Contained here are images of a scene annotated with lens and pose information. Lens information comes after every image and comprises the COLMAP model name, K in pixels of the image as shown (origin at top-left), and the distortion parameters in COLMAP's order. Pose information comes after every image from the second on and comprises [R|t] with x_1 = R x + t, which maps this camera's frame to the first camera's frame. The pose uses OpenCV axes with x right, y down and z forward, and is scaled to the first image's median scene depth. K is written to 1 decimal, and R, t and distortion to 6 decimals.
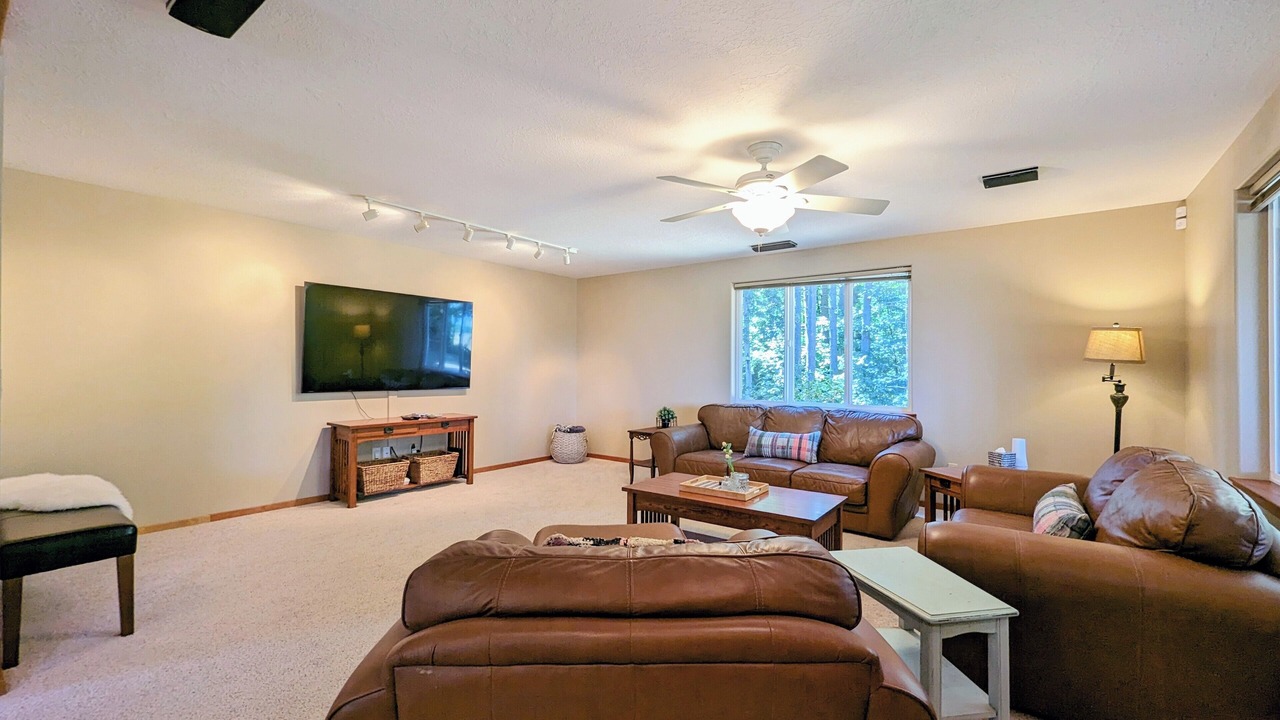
lens RADIAL K [[531.3, 0, 643.2], [0, 531.3, 361.3], [0, 0, 1]] dist [0.003548, -0.000690]
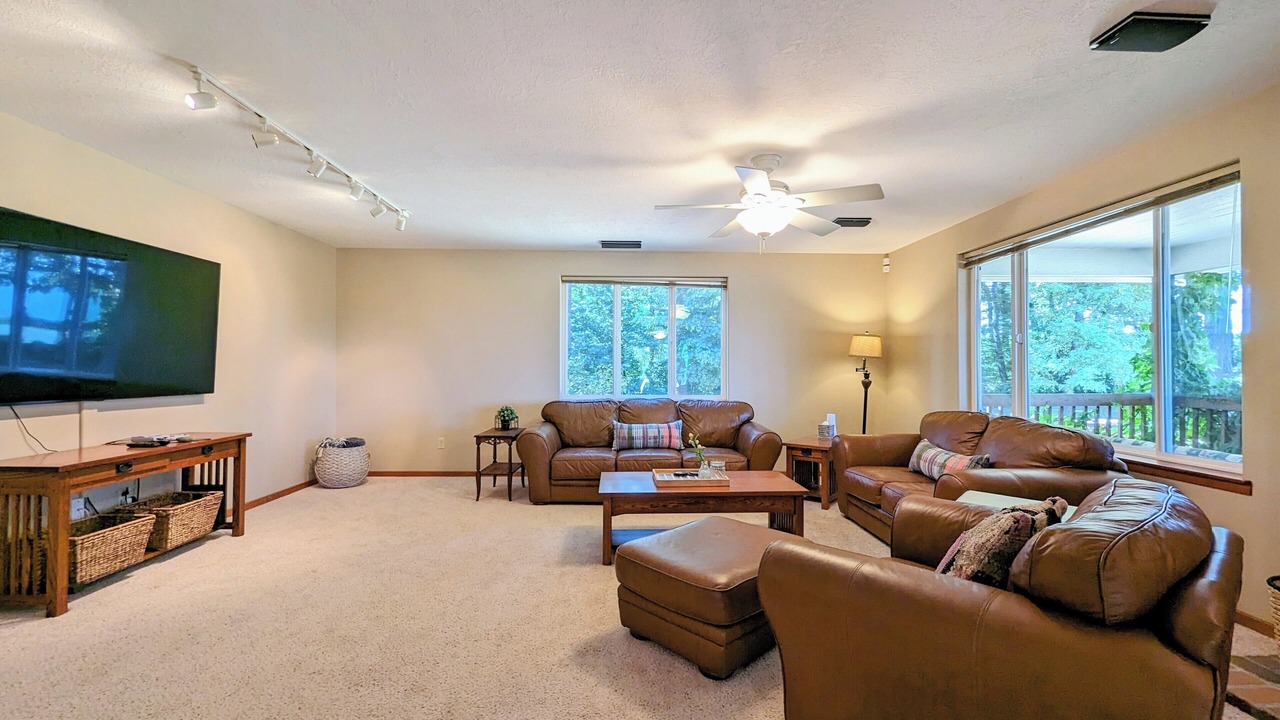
lens RADIAL K [[531.3, 0, 642.3], [0, 531.3, 362.8], [0, 0, 1]] dist [0.003548, -0.000690]
pose [[0.781352, 0.000967, 0.624090, -0.373736], [-0.005237, 0.999974, 0.005008, 0.007336], [-0.624069, -0.007181, 0.781336, 0.171995]]
